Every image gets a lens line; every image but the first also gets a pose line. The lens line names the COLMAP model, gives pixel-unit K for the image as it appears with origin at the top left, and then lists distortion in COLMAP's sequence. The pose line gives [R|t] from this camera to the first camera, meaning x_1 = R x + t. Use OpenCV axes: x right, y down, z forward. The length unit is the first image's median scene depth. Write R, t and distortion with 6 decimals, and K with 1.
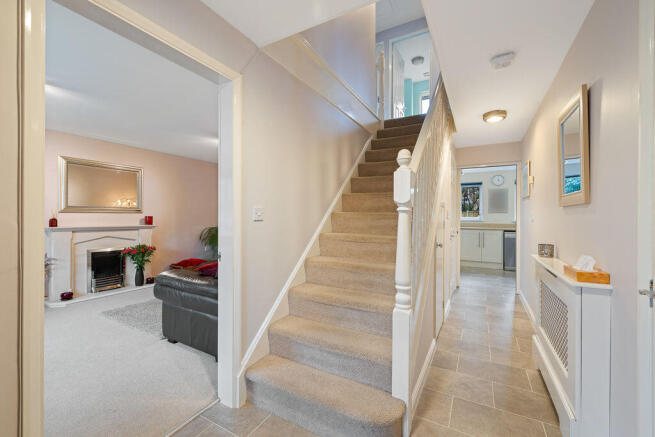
lens RADIAL K [[276.3, 0, 325.8], [0, 276.3, 216.6], [0, 0, 1]] dist [0.000178, 0.000482]
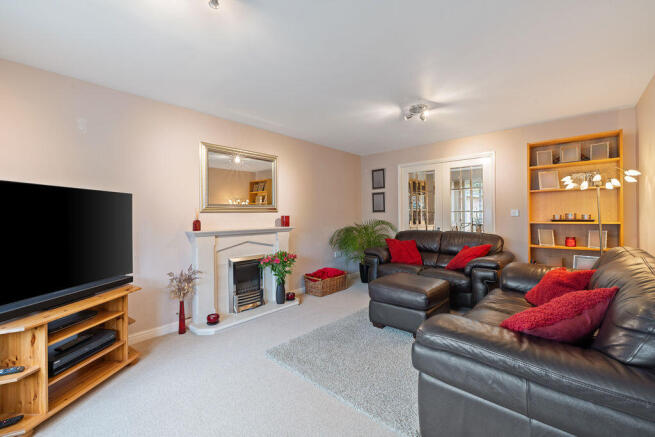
lens RADIAL K [[276.3, 0, 324.2], [0, 276.3, 214.7], [0, 0, 1]] dist [0.000178, 0.000482]
pose [[0.976176, -0.015954, -0.216395, -0.392789], [0.015839, 0.999872, -0.002267, -0.001040], [0.216404, -0.001215, 0.976303, 0.262318]]
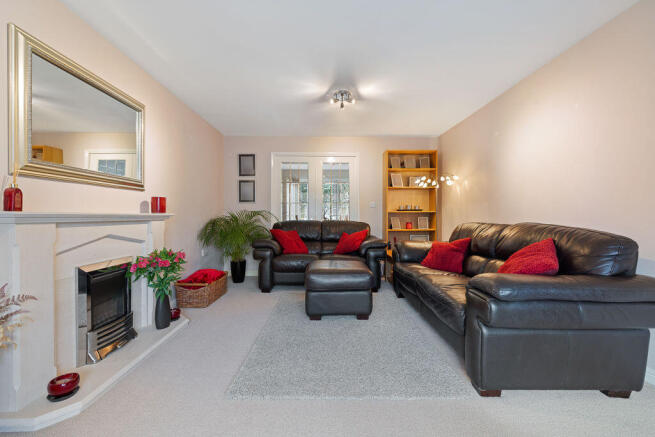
lens RADIAL K [[276.3, 0, 328.8], [0, 276.3, 216.5], [0, 0, 1]] dist [0.000178, 0.000482]
pose [[0.859253, -0.008832, 0.511474, -0.699127], [0.005717, 0.999954, 0.007663, 0.037982], [-0.511518, -0.003660, 0.859265, 0.402305]]
